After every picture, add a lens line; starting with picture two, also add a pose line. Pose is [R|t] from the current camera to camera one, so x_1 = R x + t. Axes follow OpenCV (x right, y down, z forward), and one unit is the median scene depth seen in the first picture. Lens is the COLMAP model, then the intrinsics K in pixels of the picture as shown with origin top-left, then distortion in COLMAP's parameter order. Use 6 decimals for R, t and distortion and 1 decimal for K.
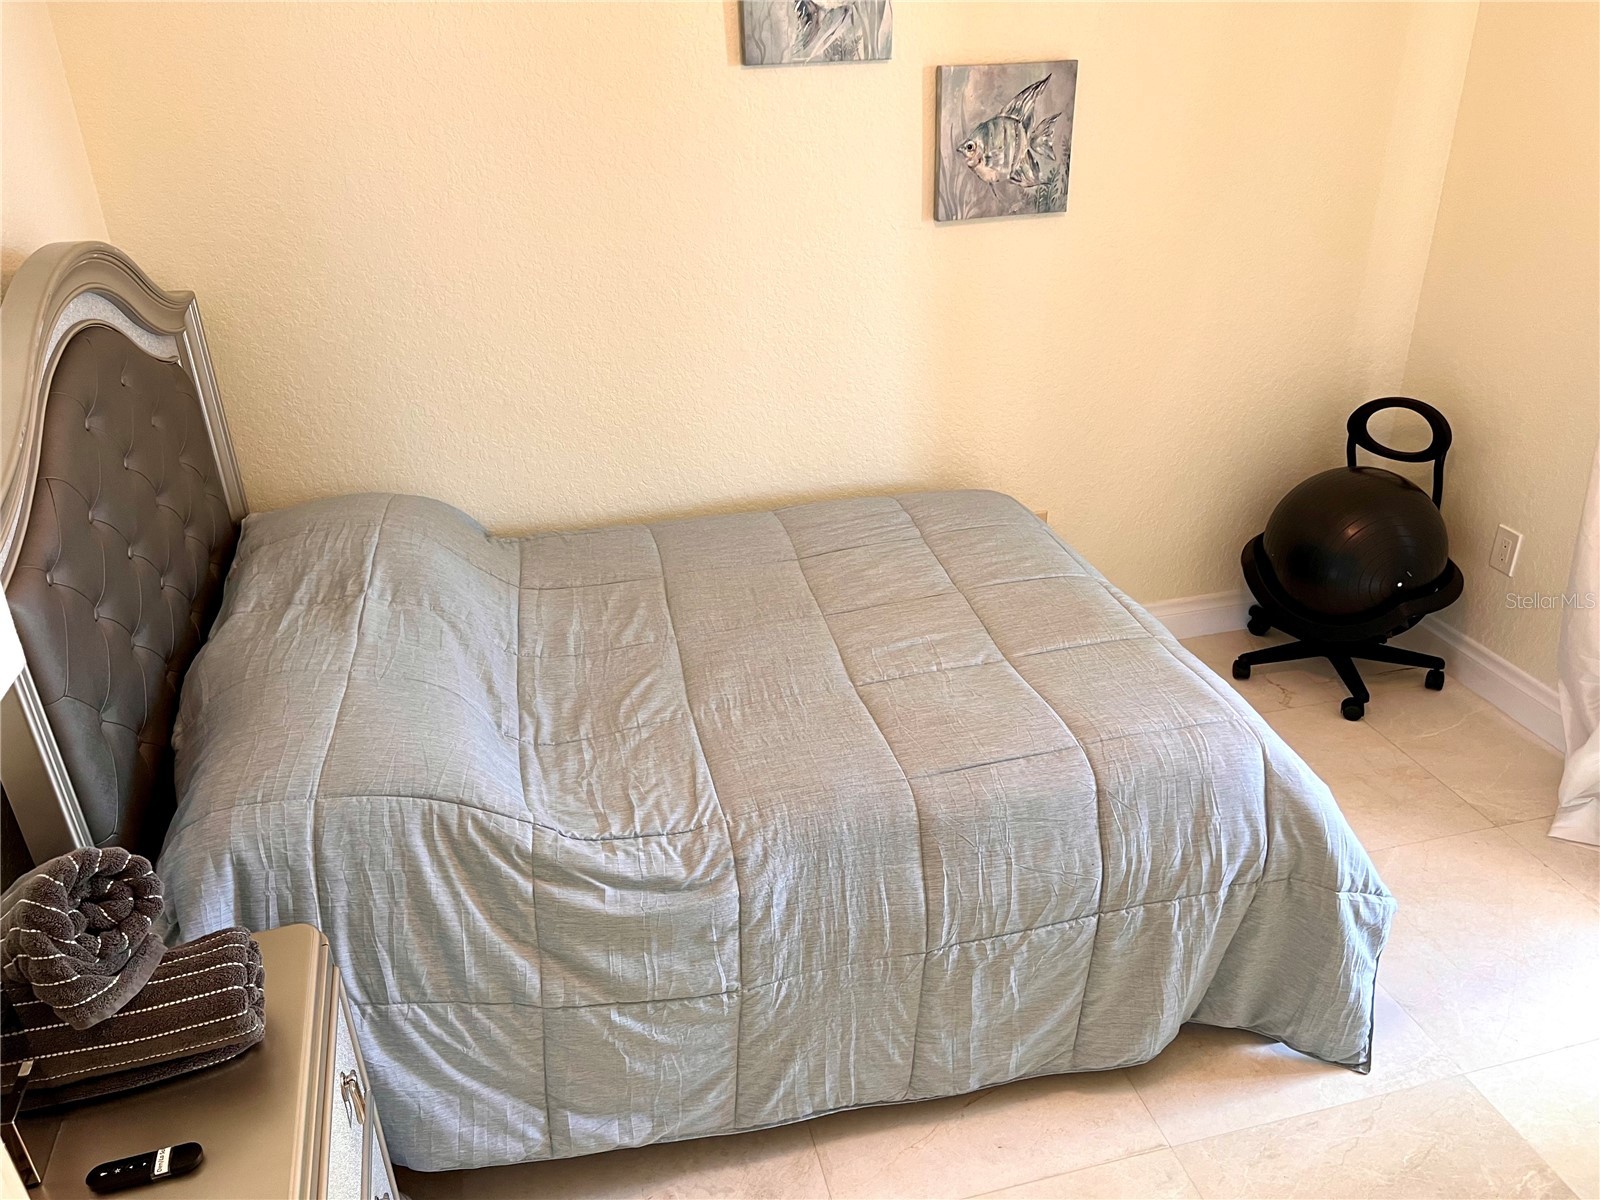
lens RADIAL K [[1202.3, 0, 812.6], [0, 1202.3, 599.1], [0, 0, 1]] dist [0.048153, -0.054730]
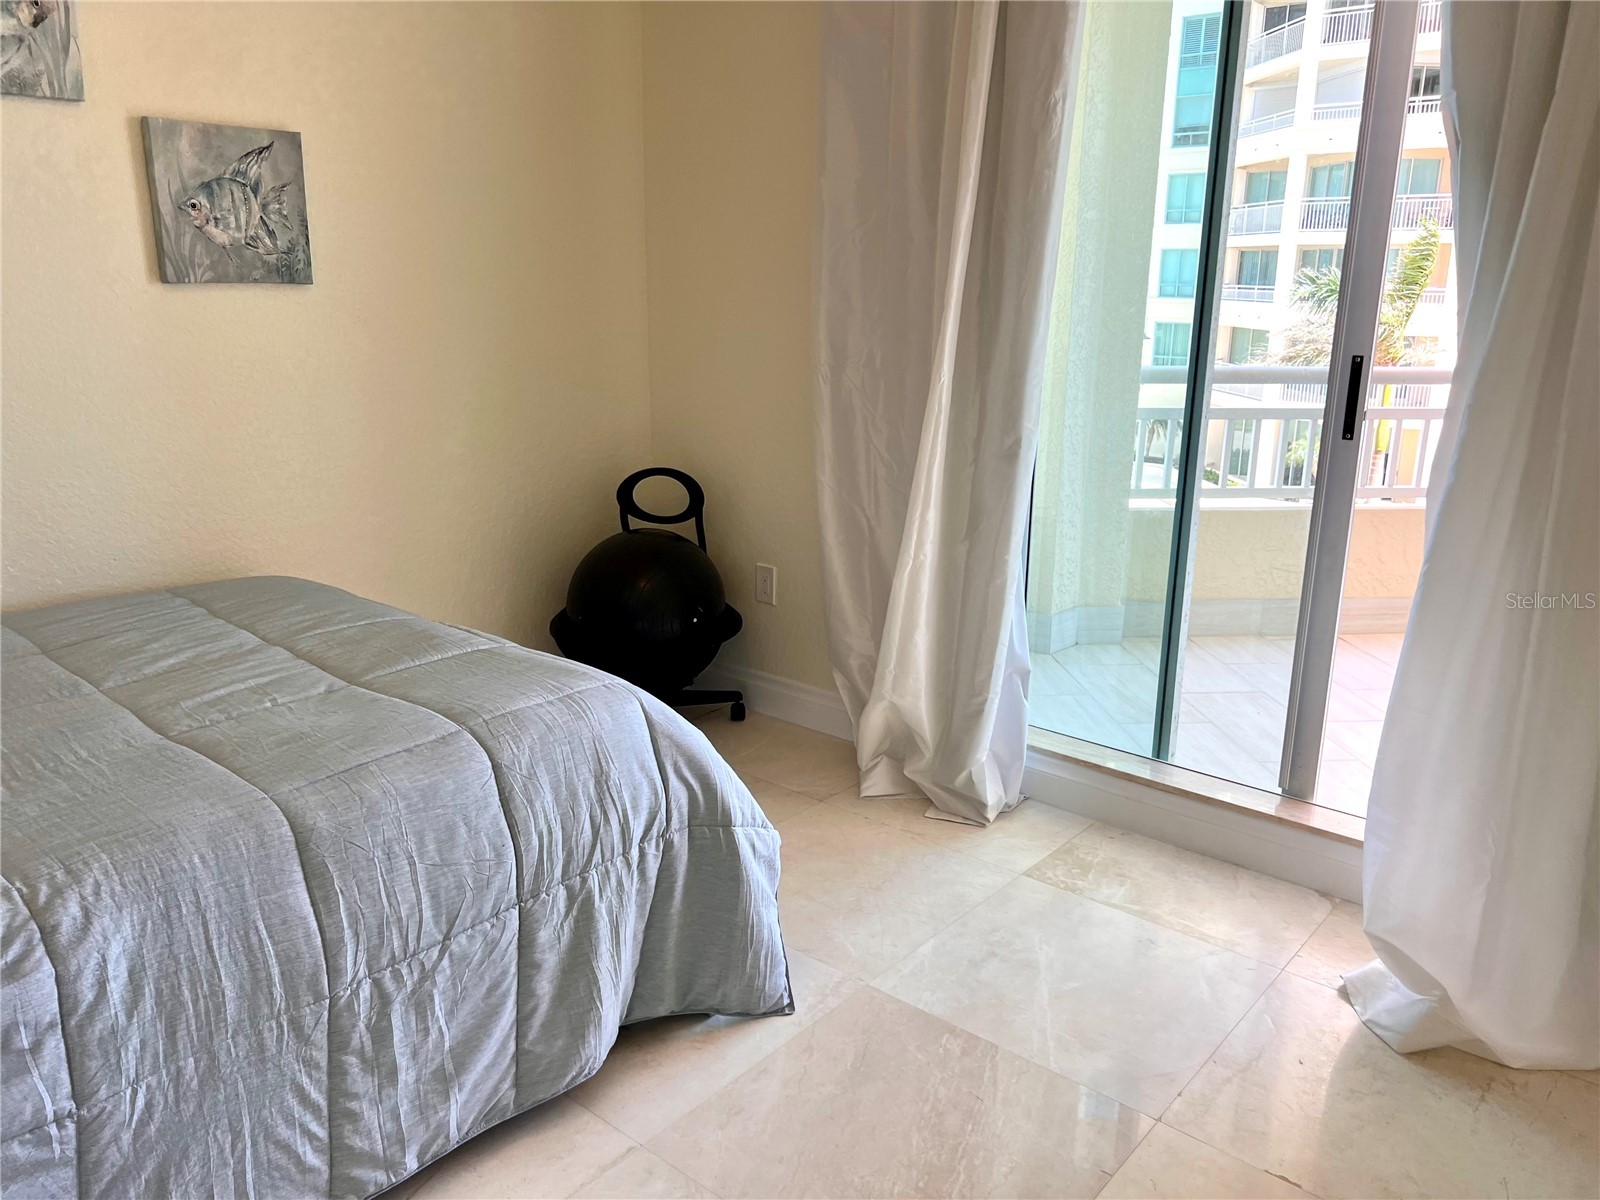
lens RADIAL K [[1202.3, 0, 807.1], [0, 1202.3, 607.1], [0, 0, 1]] dist [0.048153, -0.054730]
pose [[0.809578, -0.115274, 0.575583, -0.081826], [0.235903, 0.961756, -0.139192, 0.219095], [-0.537526, 0.248468, 0.805810, 0.098737]]
